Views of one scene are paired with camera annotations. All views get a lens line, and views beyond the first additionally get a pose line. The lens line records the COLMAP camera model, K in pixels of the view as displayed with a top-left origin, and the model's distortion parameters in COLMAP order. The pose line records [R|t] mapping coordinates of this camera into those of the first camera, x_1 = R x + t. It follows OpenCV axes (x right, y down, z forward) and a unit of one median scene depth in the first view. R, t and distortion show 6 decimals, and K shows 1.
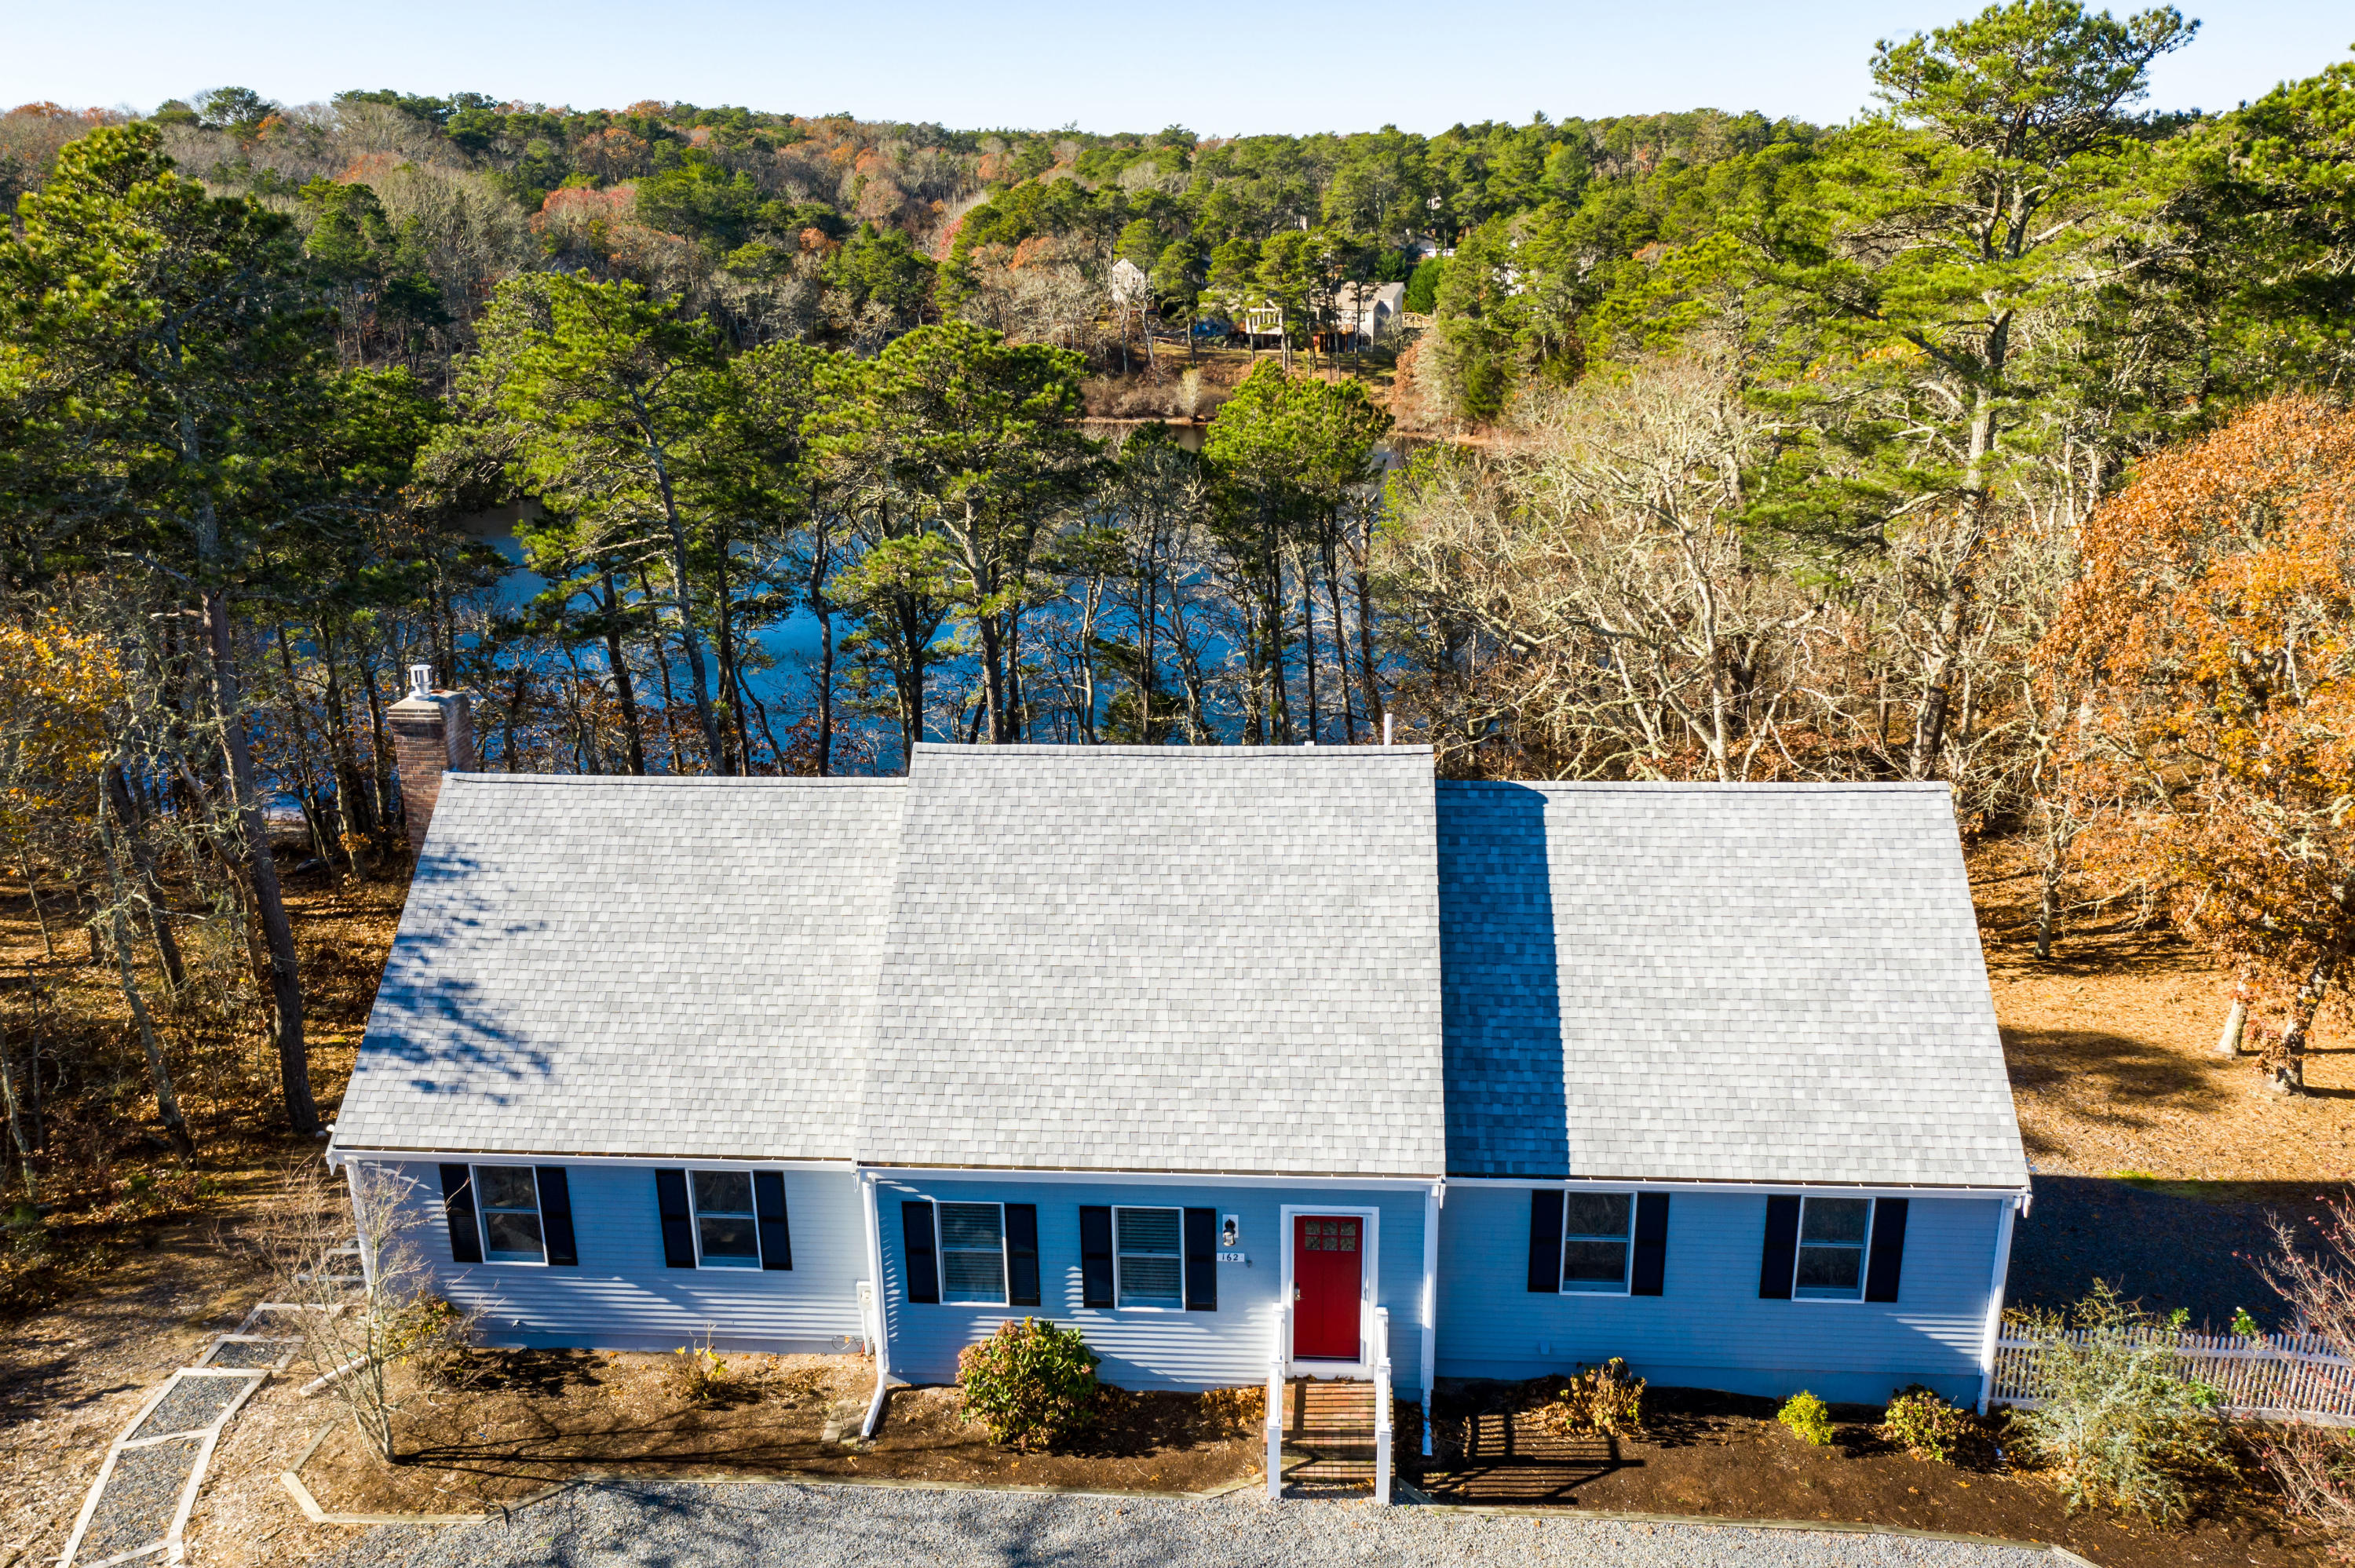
lens RADIAL K [[1888.9, 0, 1169.4], [0, 1888.9, 802.4], [0, 0, 1]] dist [-0.019658, 0.060104]
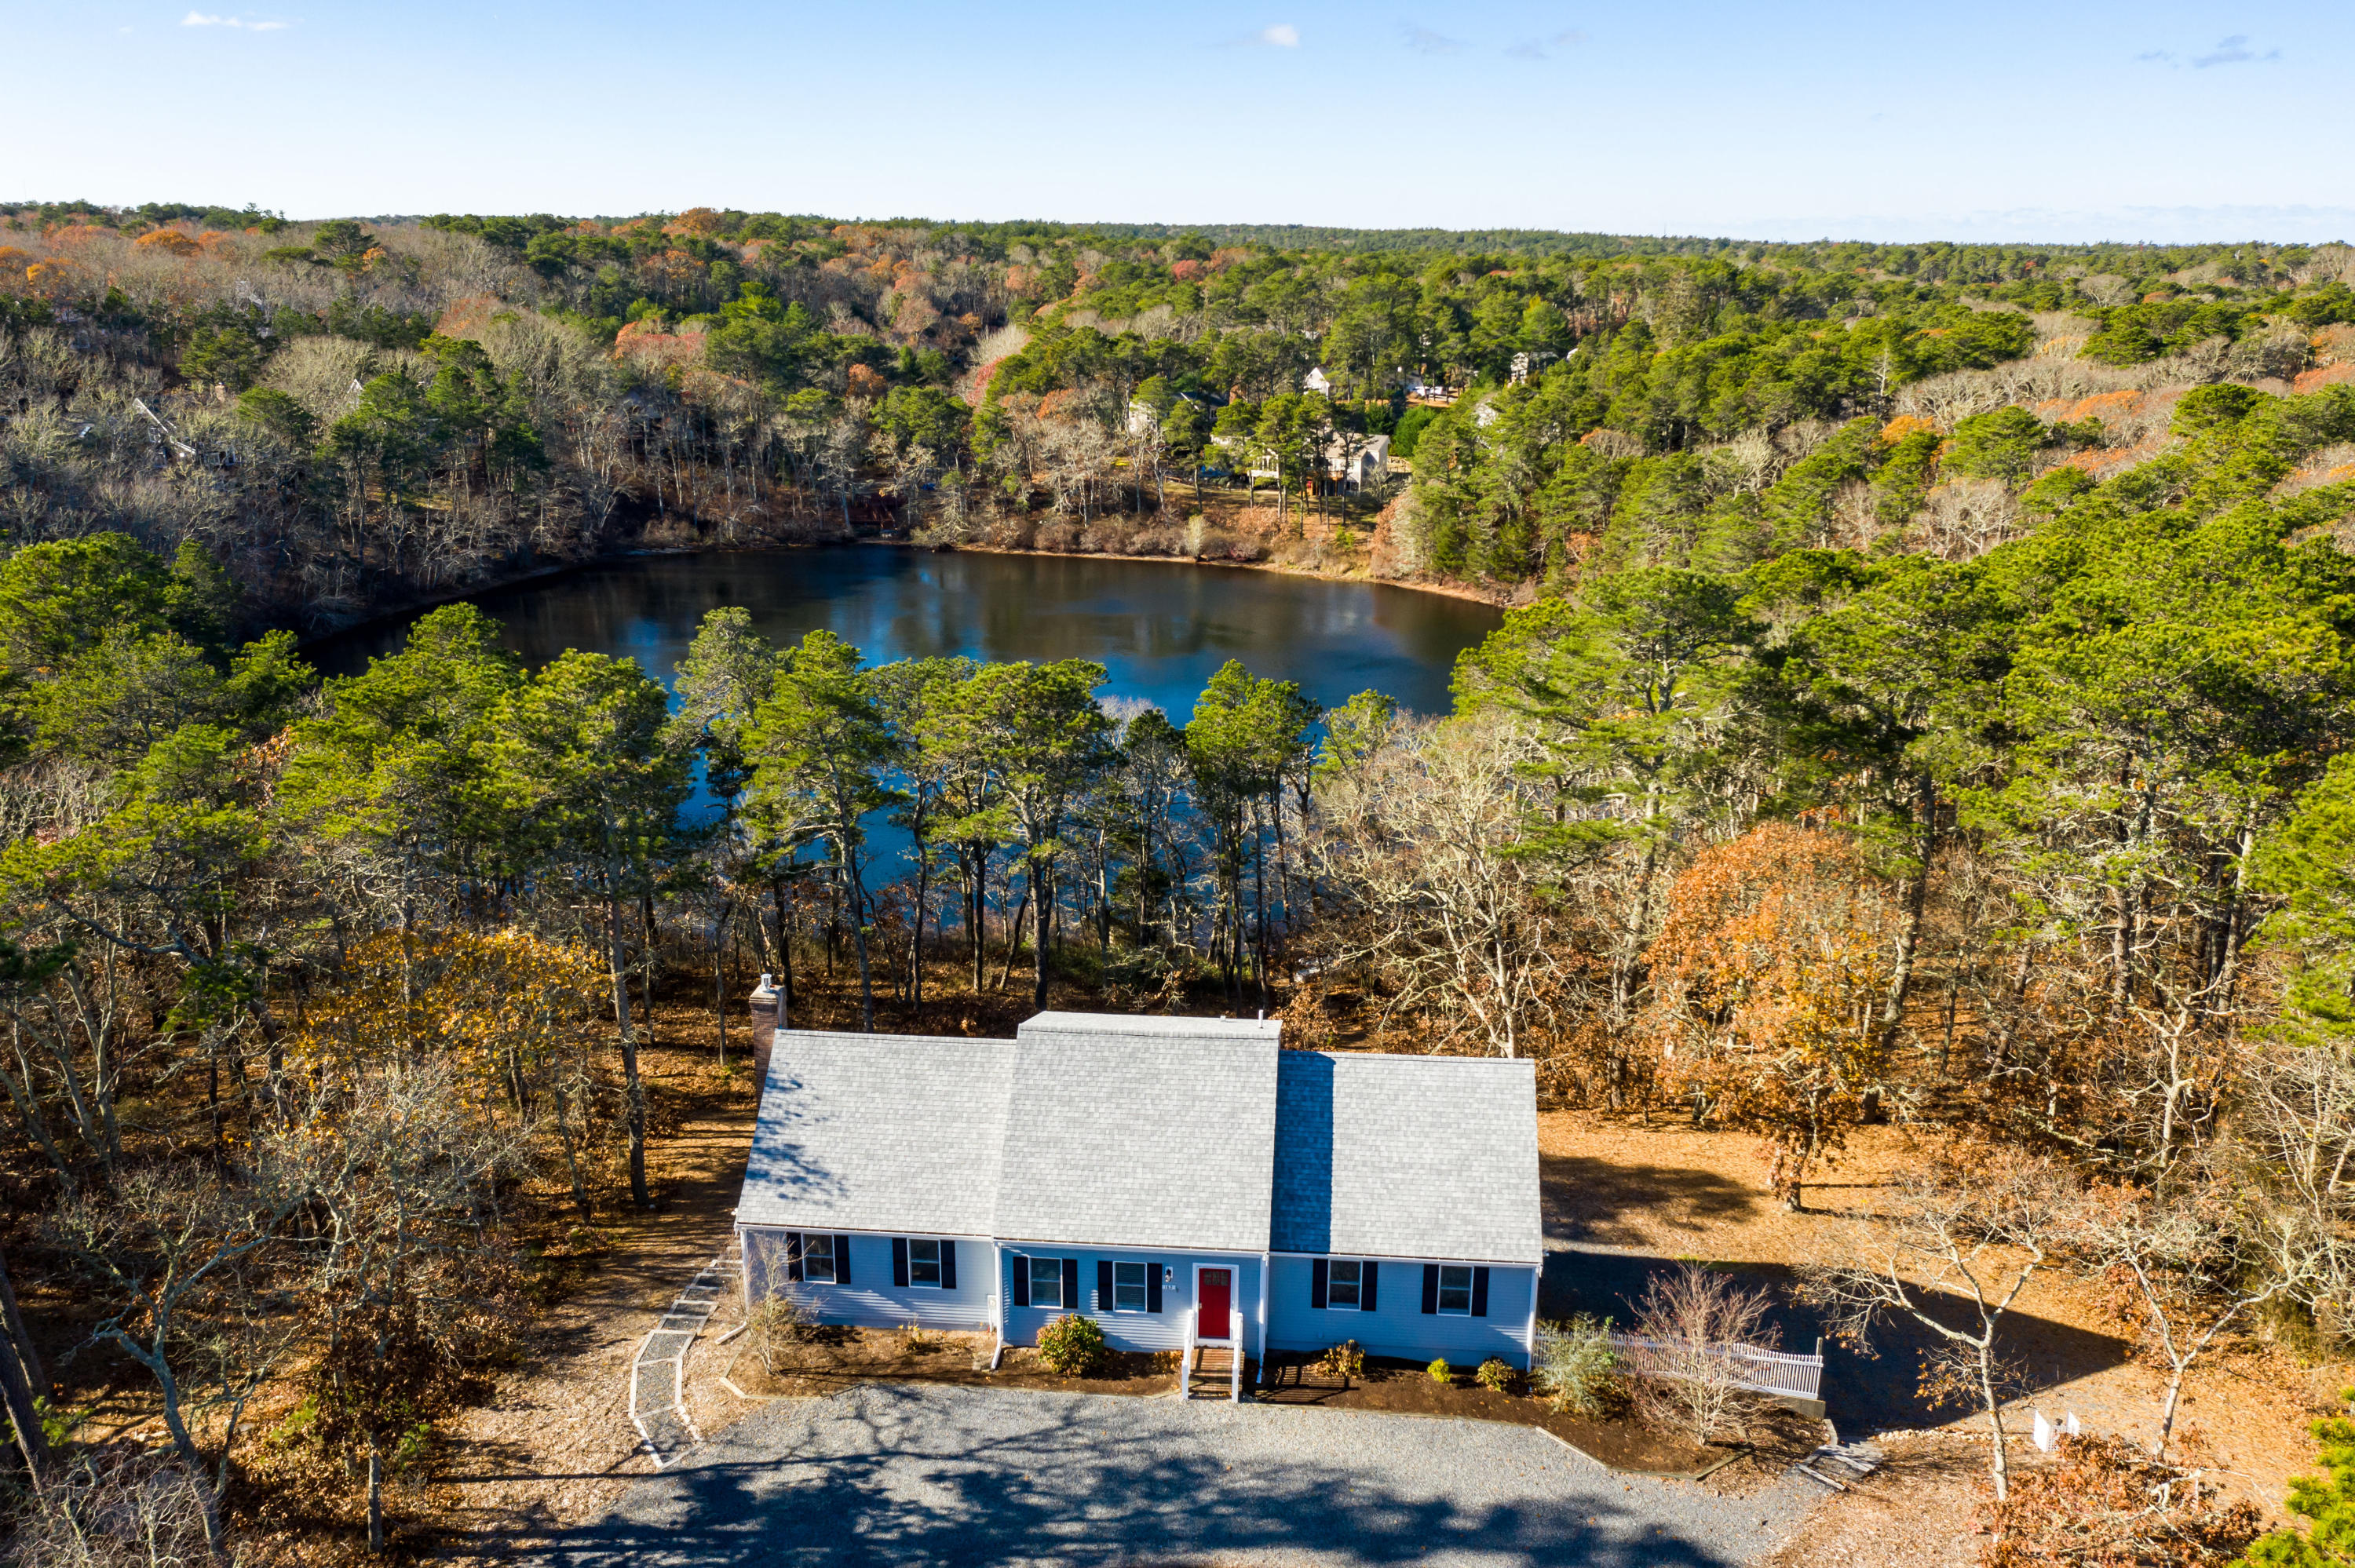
lens RADIAL K [[1888.9, 0, 1169.4], [0, 1888.9, 802.4], [0, 0, 1]] dist [-0.019658, 0.060104]
pose [[0.999712, 0.023789, -0.003199, 0.025759], [-0.023865, 0.999364, -0.026499, -0.233903], [0.002566, 0.026567, 0.999644, -1.073467]]
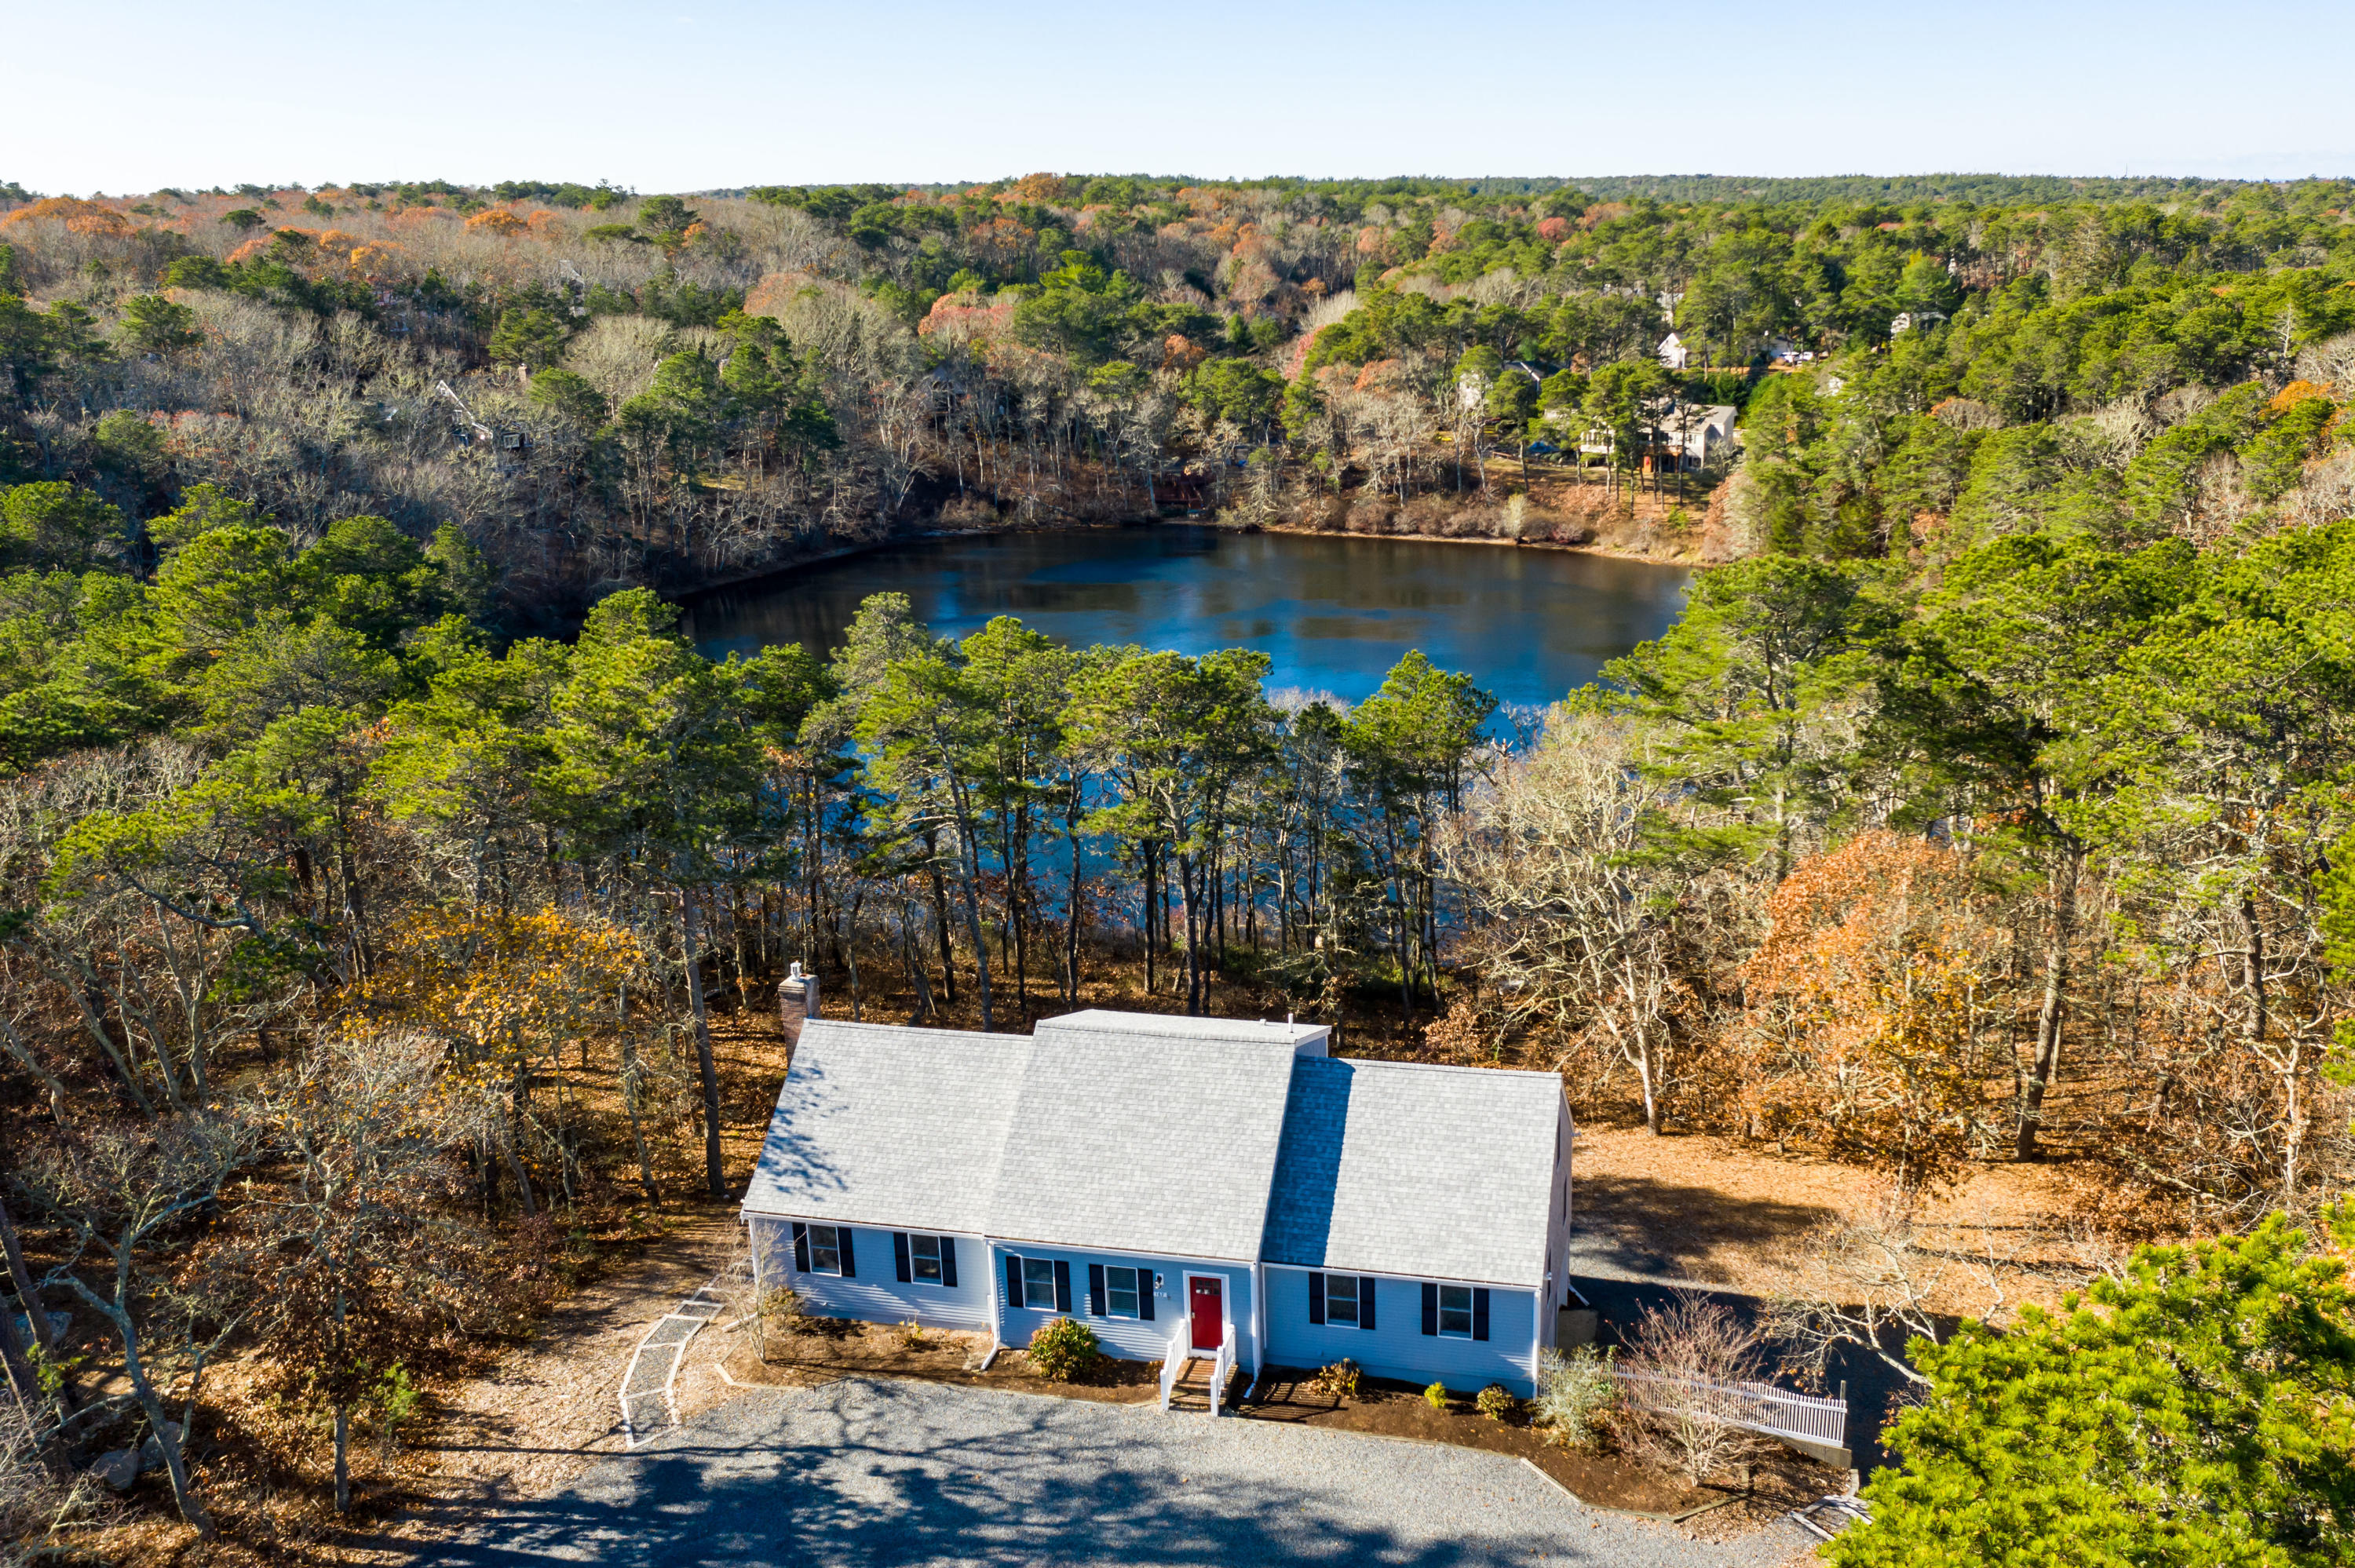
lens RADIAL K [[2043.8, 0, 1312.1], [0, 2043.8, 783.9], [0, 0, 1]] dist [-0.024972, 0.078338]
pose [[0.990870, 0.038768, -0.129124, 0.440951], [-0.043157, 0.998576, -0.031371, -0.239609], [0.127724, 0.036657, 0.991132, -1.144794]]
